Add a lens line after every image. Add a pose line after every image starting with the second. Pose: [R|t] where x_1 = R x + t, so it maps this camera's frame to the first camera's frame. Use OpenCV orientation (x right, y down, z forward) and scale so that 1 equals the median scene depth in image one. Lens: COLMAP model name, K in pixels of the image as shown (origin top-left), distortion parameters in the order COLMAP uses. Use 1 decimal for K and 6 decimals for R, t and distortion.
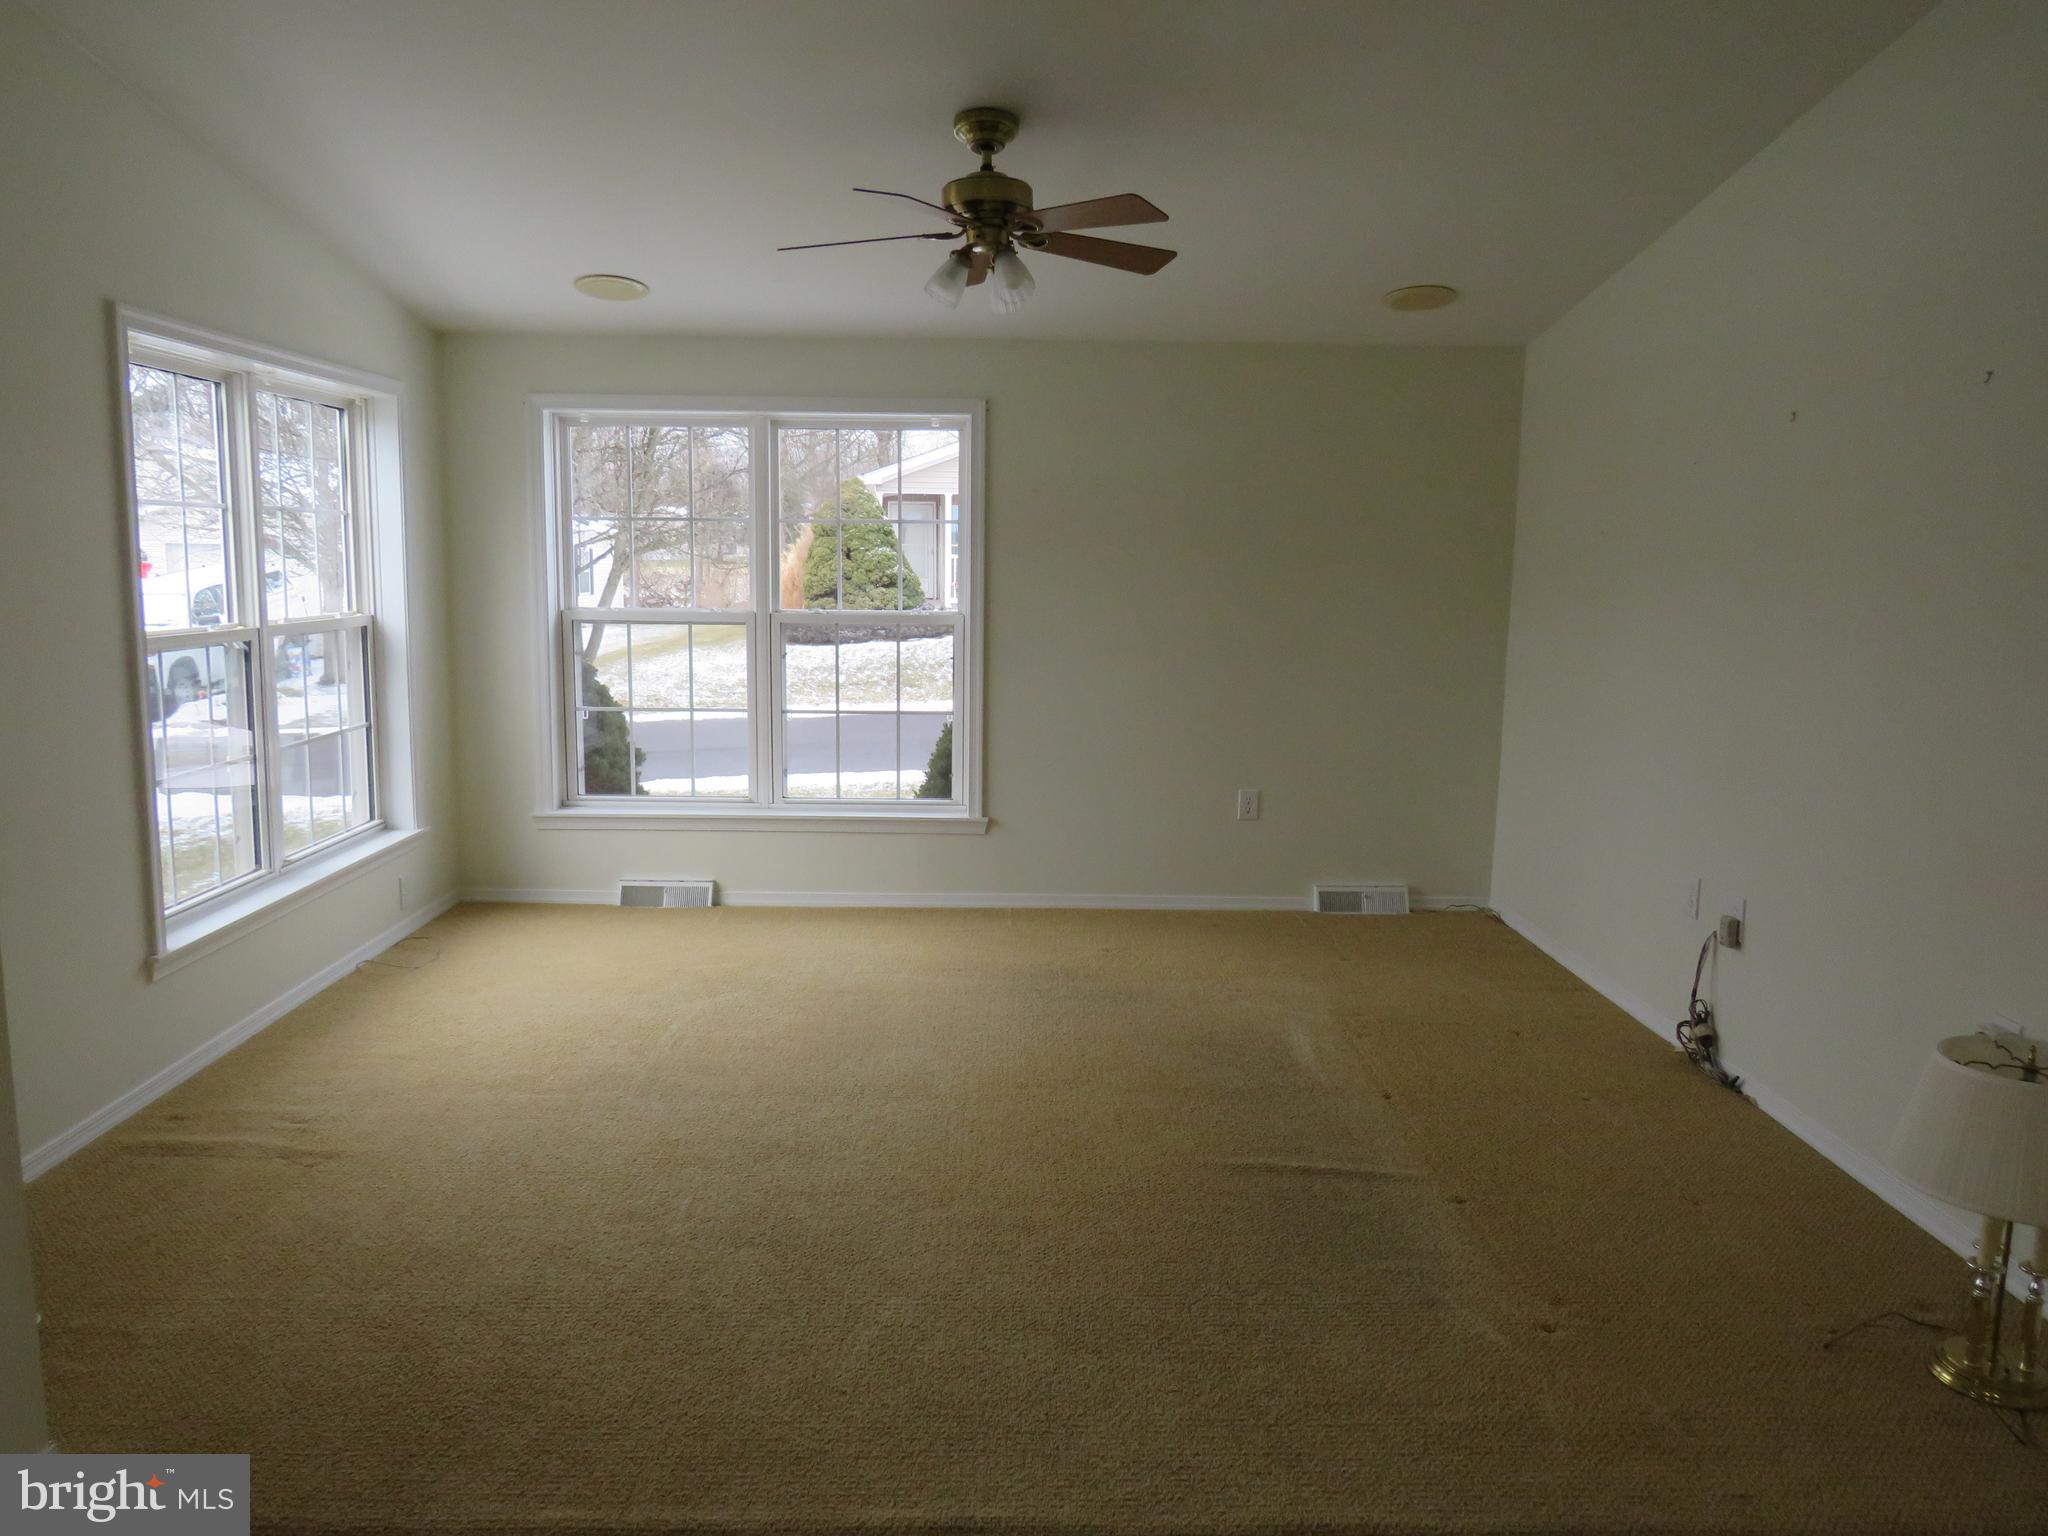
lens RADIAL K [[1479.8, 0, 1057.8], [0, 1479.8, 771.3], [0, 0, 1]] dist [-0.024751, 0.004359]
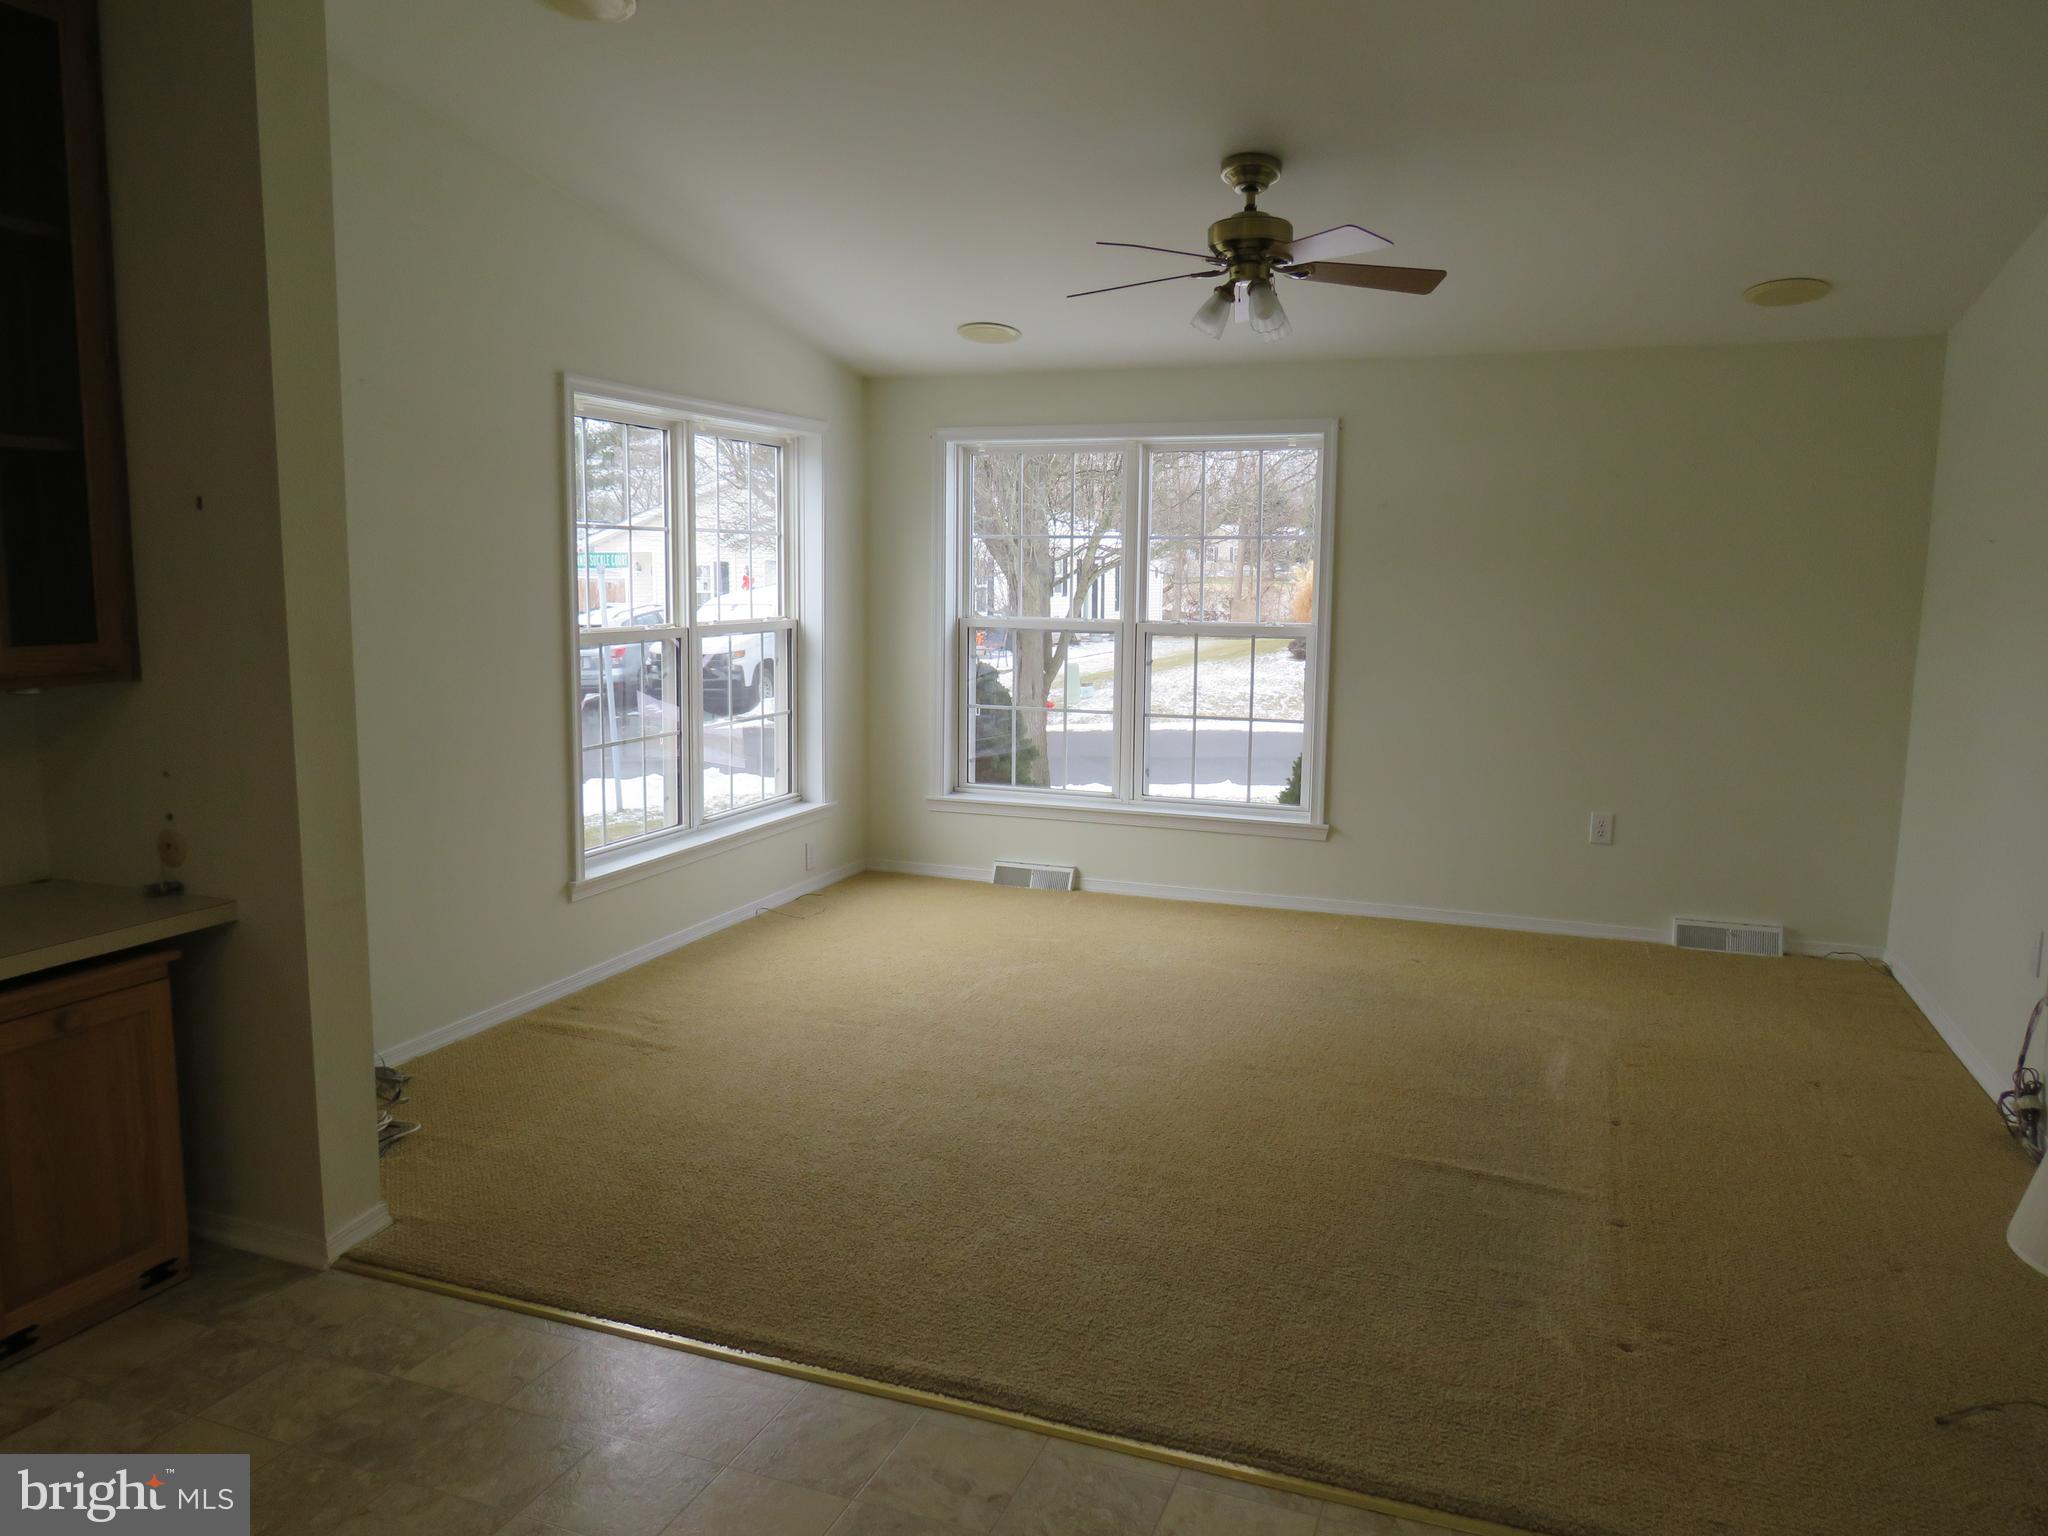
lens RADIAL K [[1482.9, 0, 1025.5], [0, 1482.9, 772.5], [0, 0, 1]] dist [-0.018539, 0.014057]
pose [[0.928245, 0.048332, -0.368816, 0.179957], [-0.052291, 0.998632, -0.000740, 0.009141], [0.368275, 0.019973, 0.929502, -0.045153]]
